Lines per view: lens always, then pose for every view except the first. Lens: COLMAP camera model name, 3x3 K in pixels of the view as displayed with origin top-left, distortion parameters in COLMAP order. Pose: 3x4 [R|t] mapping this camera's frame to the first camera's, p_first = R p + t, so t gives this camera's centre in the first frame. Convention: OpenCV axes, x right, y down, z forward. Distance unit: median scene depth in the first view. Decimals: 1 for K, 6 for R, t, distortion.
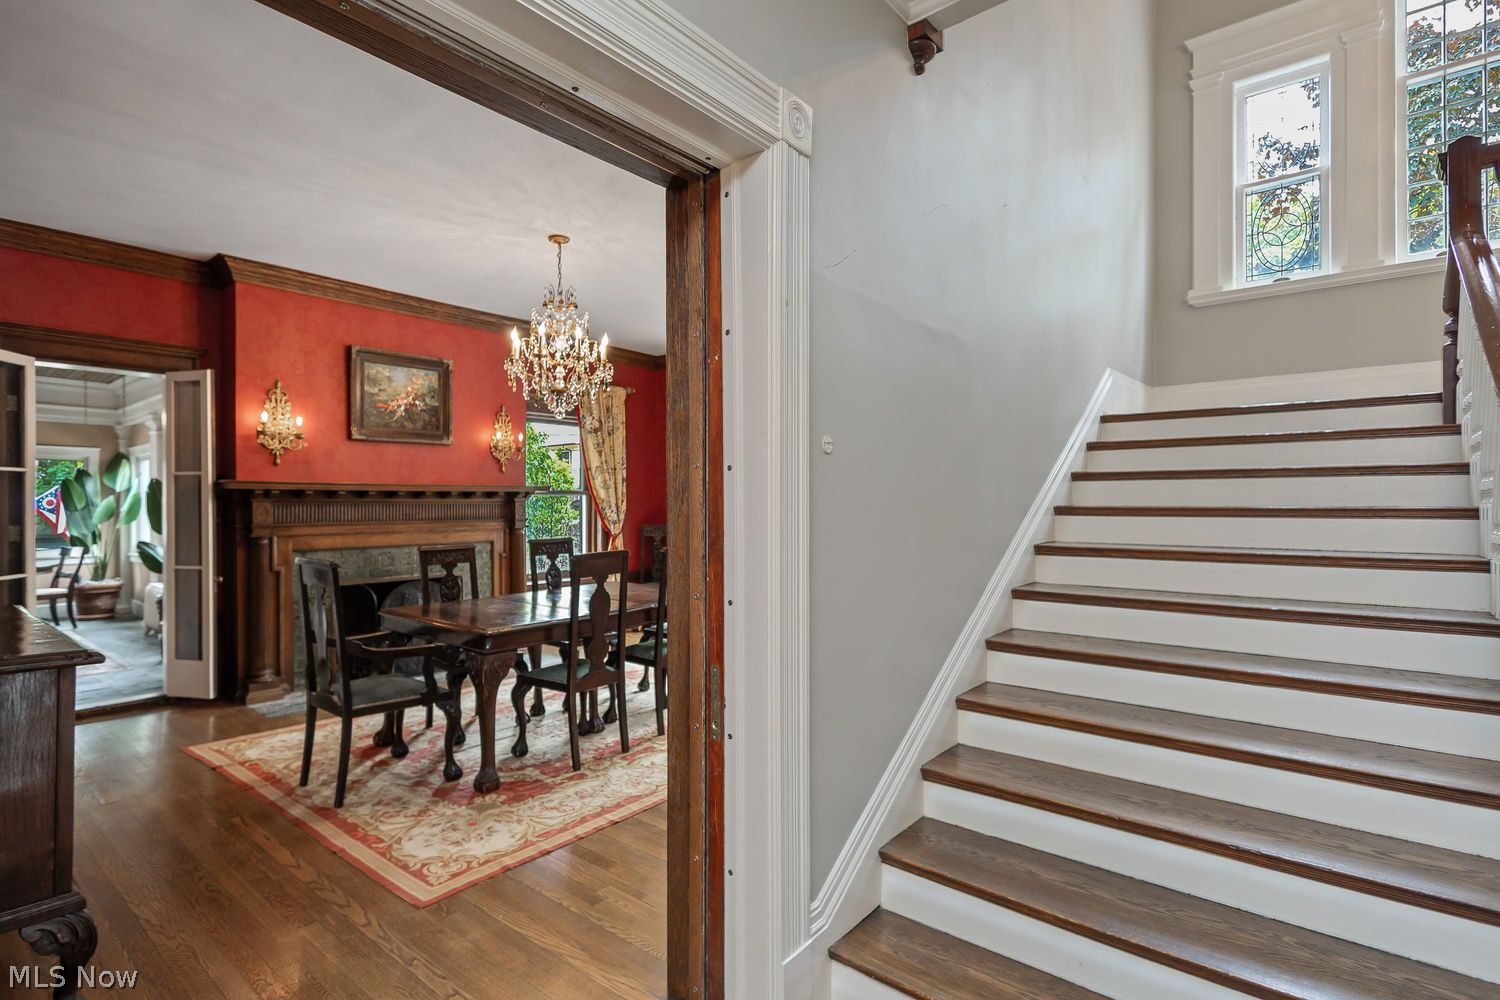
lens RADIAL K [[720.7, 0, 757.7], [0, 720.7, 503.7], [0, 0, 1]] dist [0.003994, -0.000908]
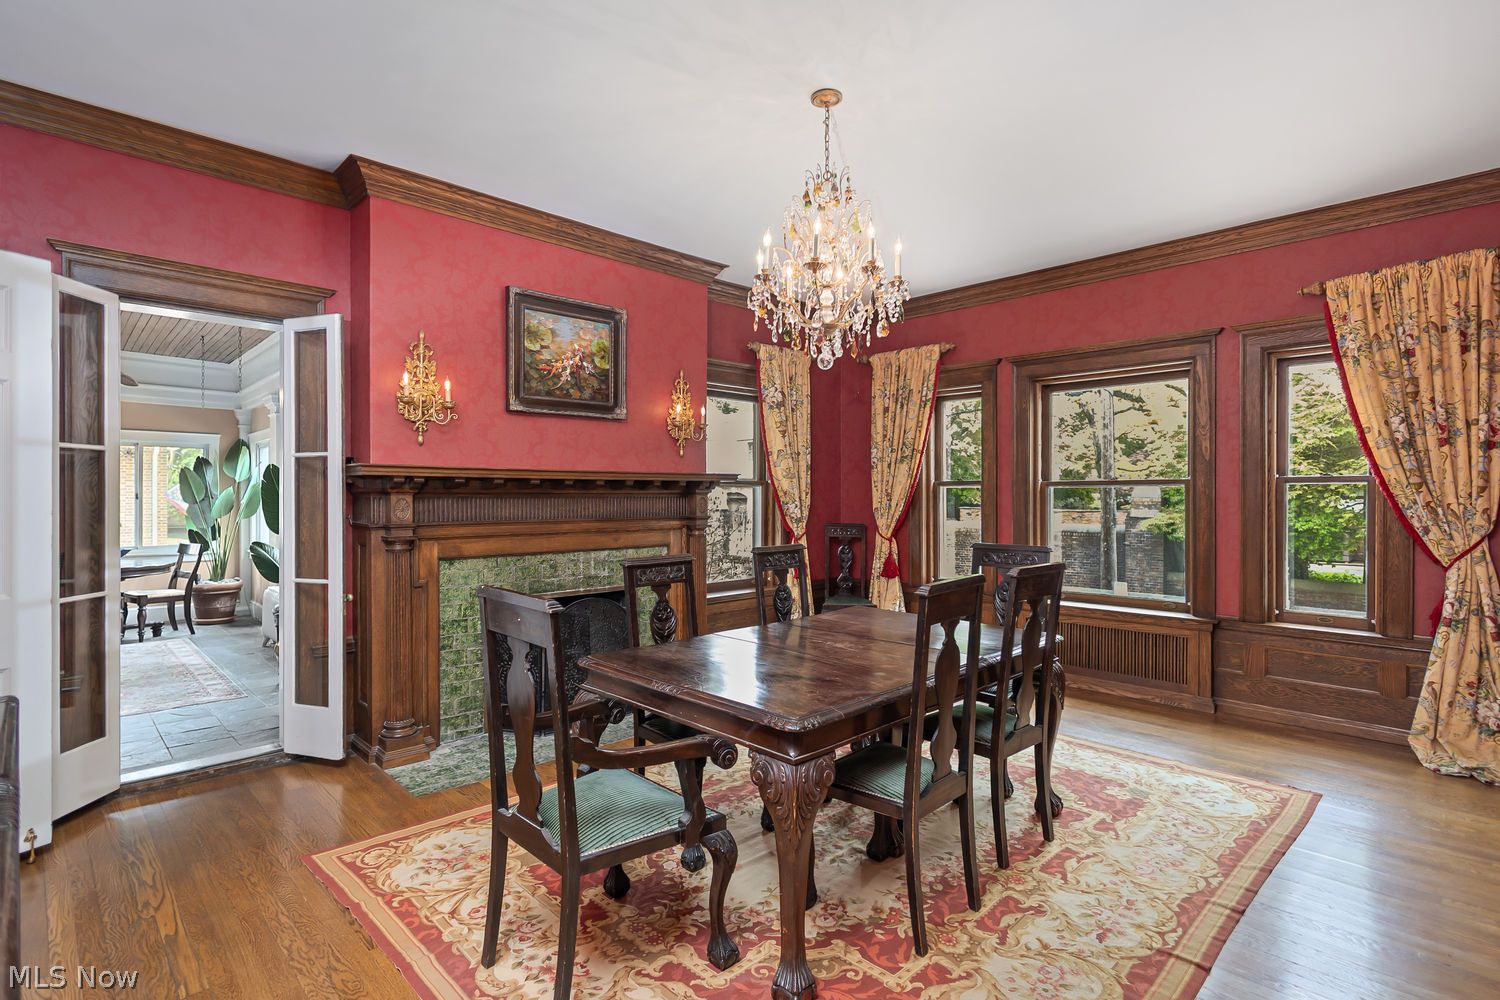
lens RADIAL K [[720.7, 0, 744.5], [0, 720.7, 496.5], [0, 0, 1]] dist [0.003994, -0.000908]
pose [[0.992525, 0.002771, -0.122006, -0.203025], [-0.002796, 0.999996, -0.000033, -0.000438], [0.122006, 0.000374, 0.992529, 0.252530]]
